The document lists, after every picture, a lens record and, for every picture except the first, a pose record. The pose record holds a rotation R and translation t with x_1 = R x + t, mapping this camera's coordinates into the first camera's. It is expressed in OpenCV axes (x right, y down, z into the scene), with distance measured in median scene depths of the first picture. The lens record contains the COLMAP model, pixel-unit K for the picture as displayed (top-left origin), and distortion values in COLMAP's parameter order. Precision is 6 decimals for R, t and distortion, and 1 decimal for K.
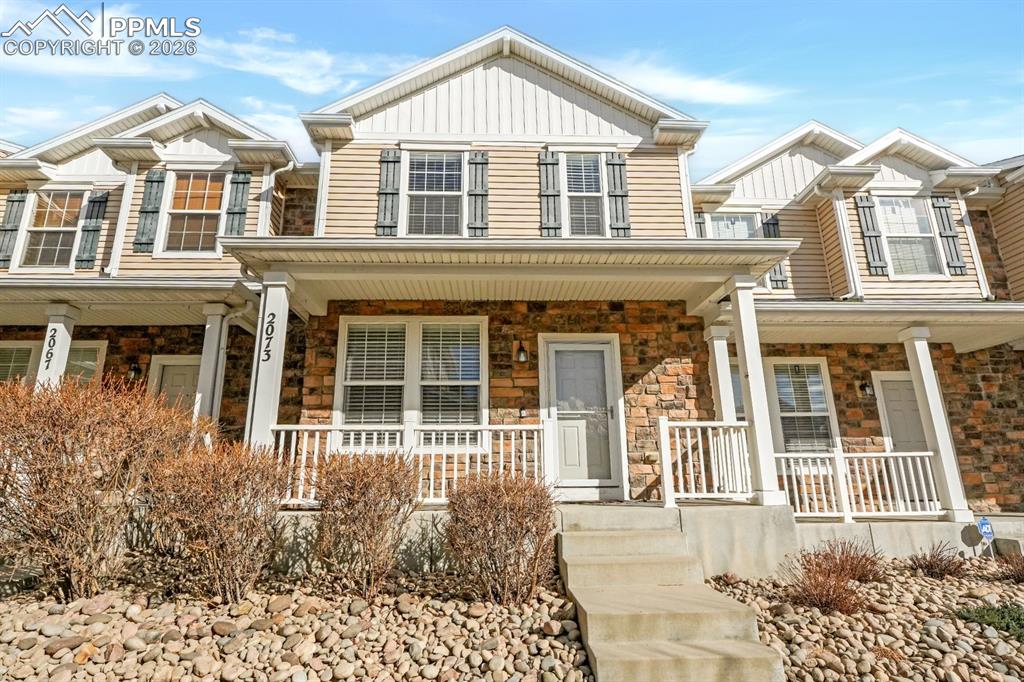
lens RADIAL K [[512.0, 0, 509.9], [0, 512.0, 364.4], [0, 0, 1]] dist [0.000412, -0.000375]
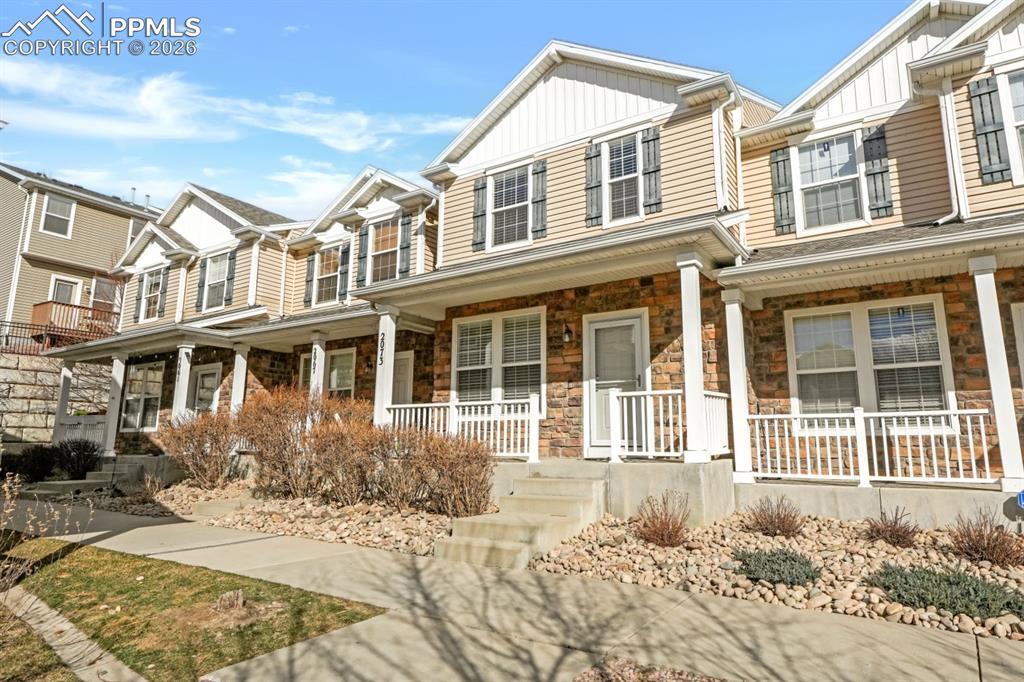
lens RADIAL K [[597.8, 0, 512.0], [0, 597.8, 341.0], [0, 0, 1]] dist [-0.000206, -0.000582]
pose [[0.816787, -0.091088, -0.569703, 0.634012], [0.124136, 0.992076, 0.019355, -0.044968], [0.563426, -0.086530, 0.821623, -0.190597]]
